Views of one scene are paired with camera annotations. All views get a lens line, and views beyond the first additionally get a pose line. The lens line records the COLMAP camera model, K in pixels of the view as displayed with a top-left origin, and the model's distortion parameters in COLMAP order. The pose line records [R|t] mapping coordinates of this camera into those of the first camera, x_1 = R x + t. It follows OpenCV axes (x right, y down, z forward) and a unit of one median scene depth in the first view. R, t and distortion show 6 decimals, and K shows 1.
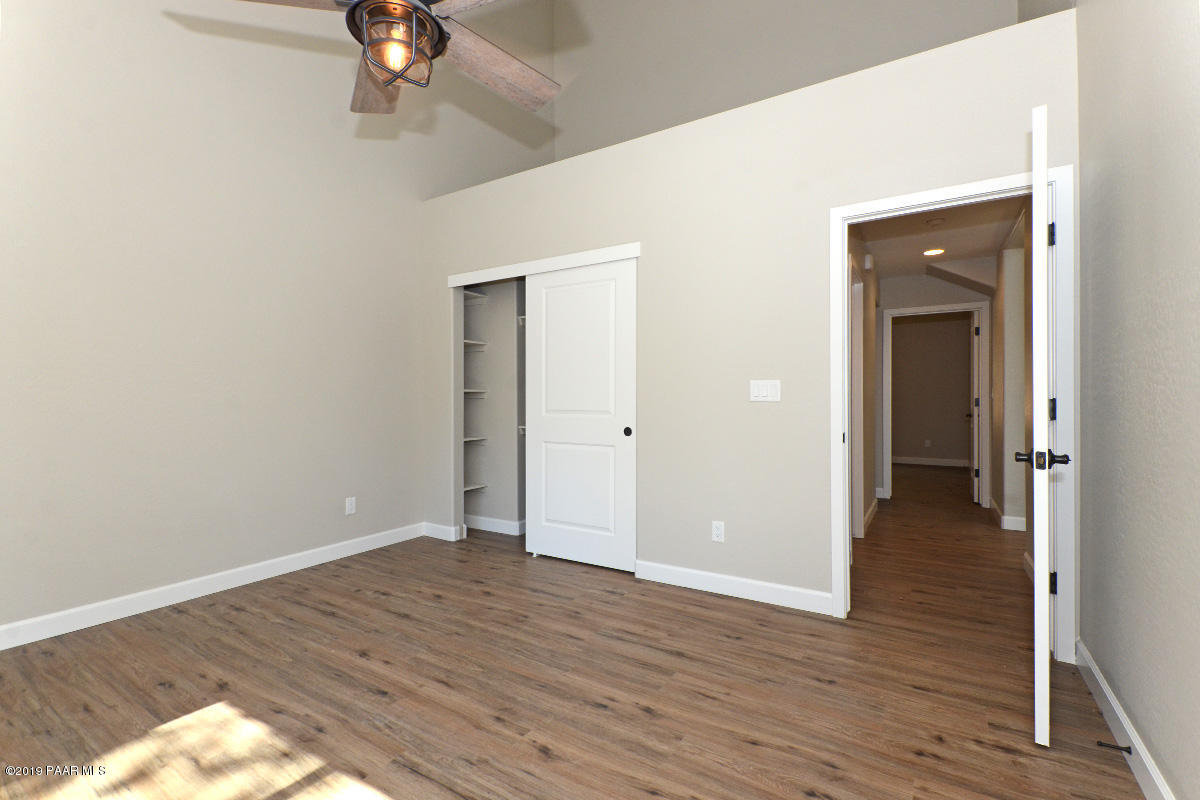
lens RADIAL K [[526.1, 0, 598.9], [0, 526.1, 396.7], [0, 0, 1]] dist [-0.013782, -0.002786]
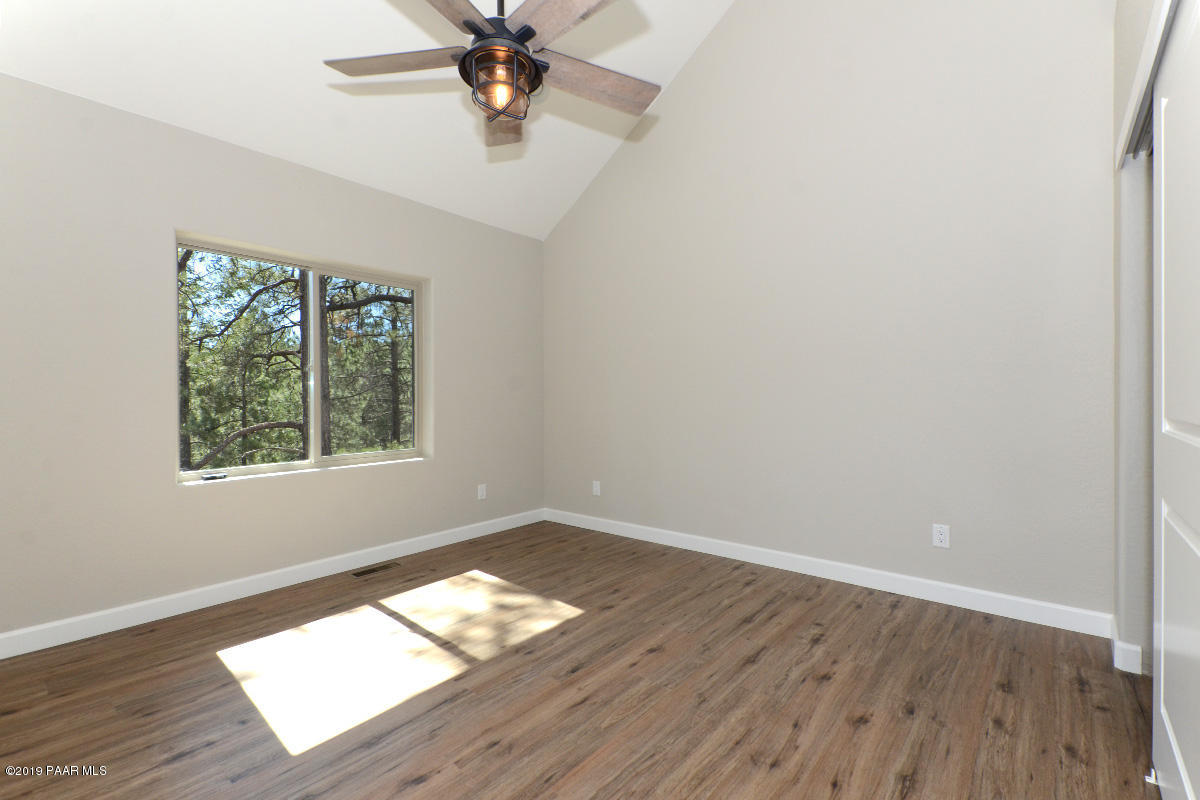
lens RADIAL K [[526.1, 0, 602.0], [0, 526.1, 397.7], [0, 0, 1]] dist [-0.013782, -0.002786]
pose [[-0.141216, 0.009809, -0.989930, 0.449447], [-0.000349, 0.999950, 0.009958, 0.007929], [0.989979, 0.001752, -0.141206, 0.884330]]
